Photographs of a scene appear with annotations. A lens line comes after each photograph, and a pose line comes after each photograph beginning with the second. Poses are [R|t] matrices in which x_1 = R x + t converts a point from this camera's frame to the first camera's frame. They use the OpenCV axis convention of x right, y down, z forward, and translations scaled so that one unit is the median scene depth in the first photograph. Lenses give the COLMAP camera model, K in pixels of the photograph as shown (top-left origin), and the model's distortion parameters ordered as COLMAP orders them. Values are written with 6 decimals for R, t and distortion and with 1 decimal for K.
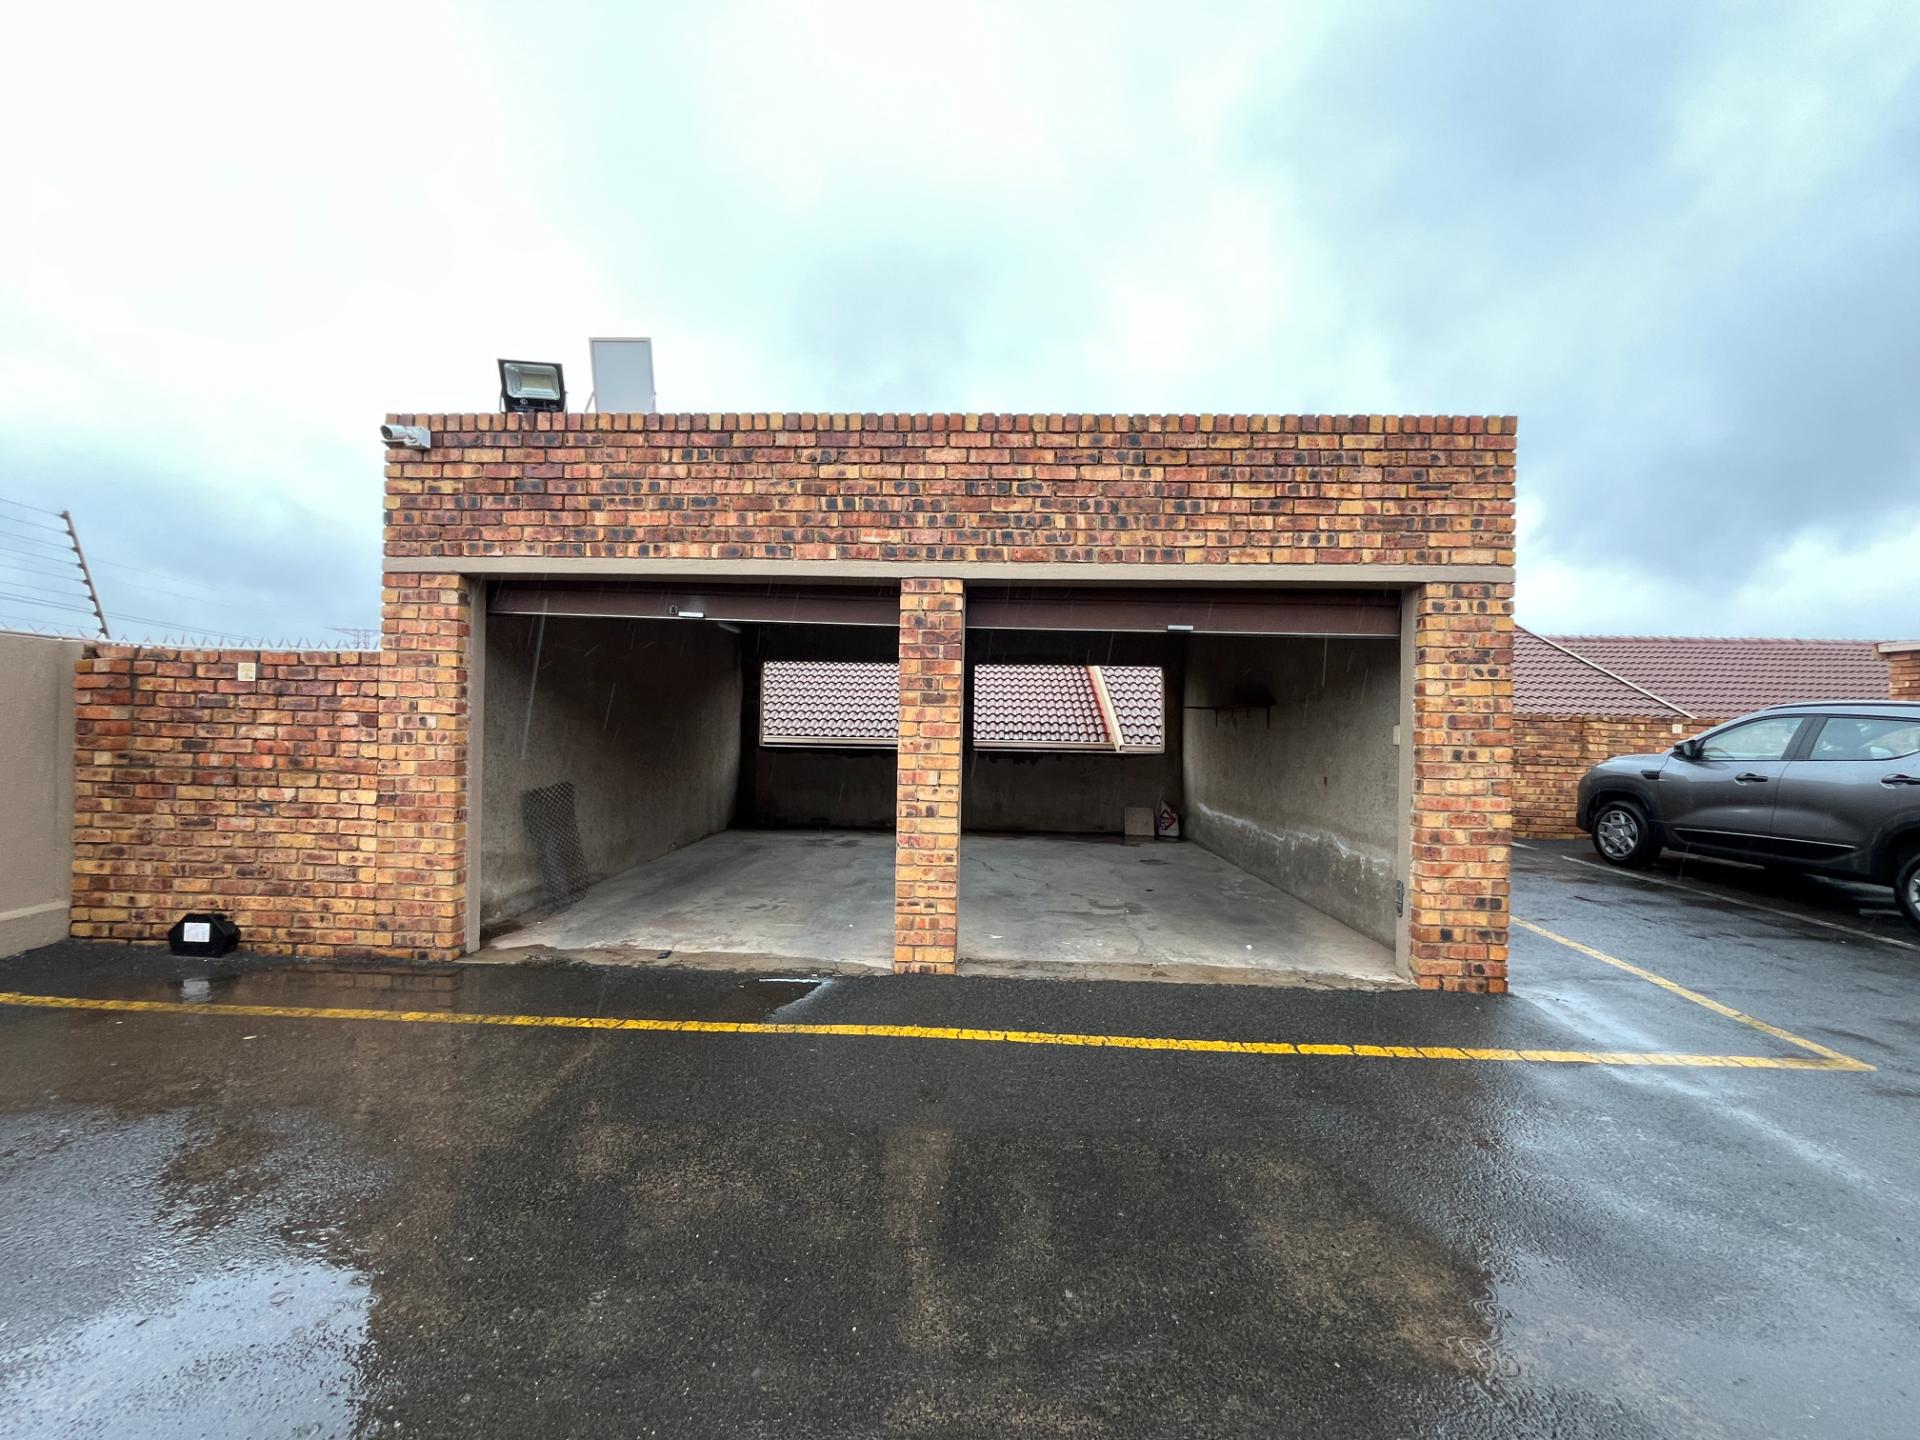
lens RADIAL K [[781.8, 0, 953.7], [0, 781.8, 723.1], [0, 0, 1]] dist [-0.000500, -0.000573]
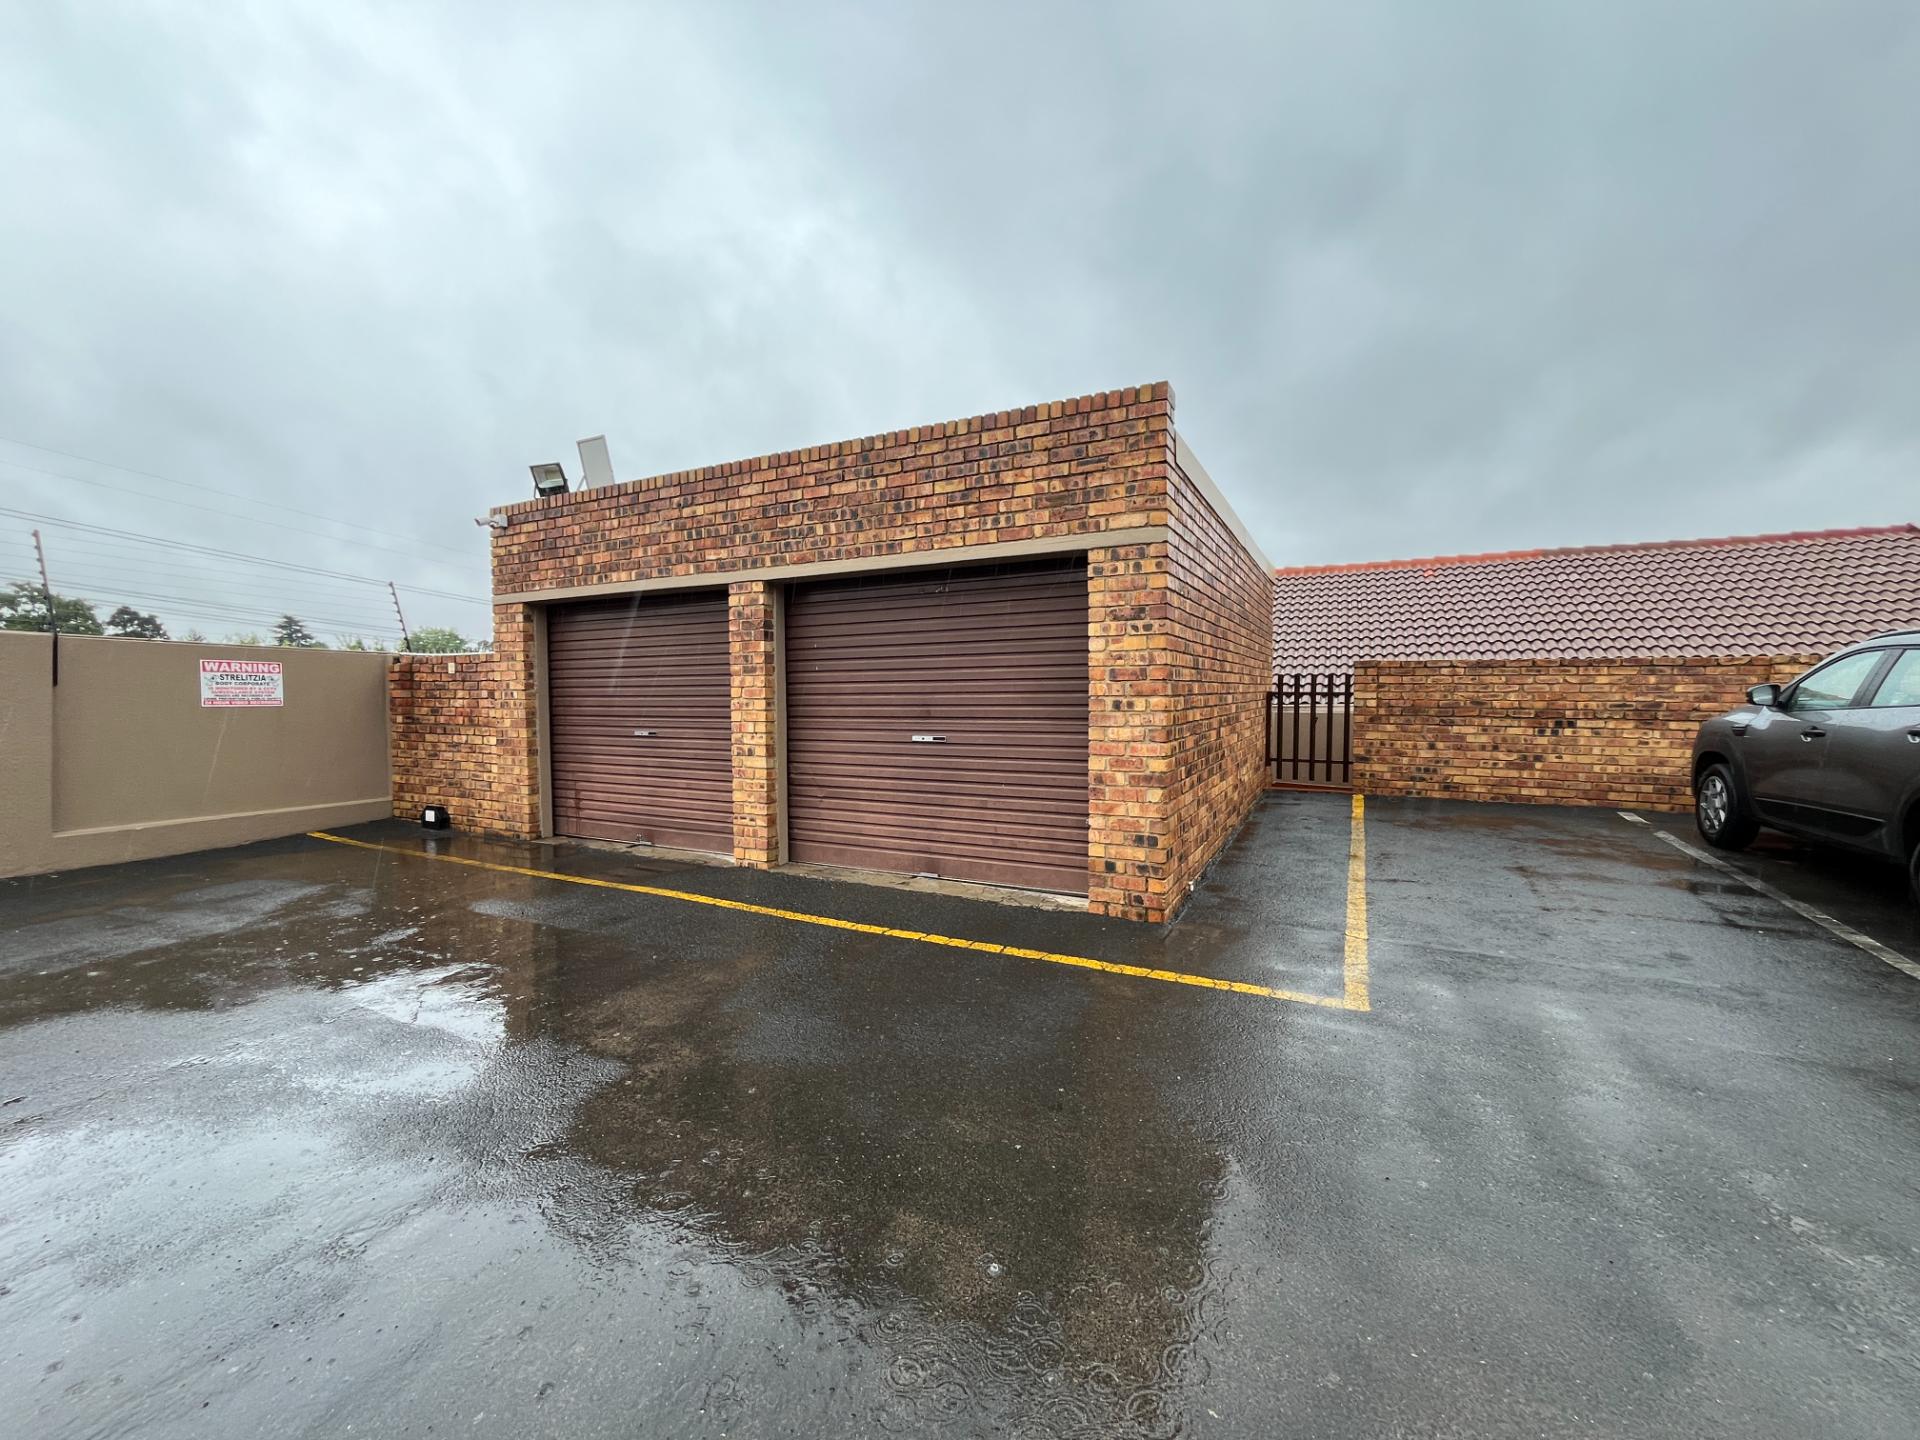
lens RADIAL K [[781.8, 0, 953.7], [0, 781.8, 723.1], [0, 0, 1]] dist [-0.000500, -0.000573]
pose [[0.902875, -0.006140, -0.429859, 0.891629], [0.023220, 0.999135, 0.034500, 0.023122], [0.429275, -0.041130, 0.902237, -0.088689]]
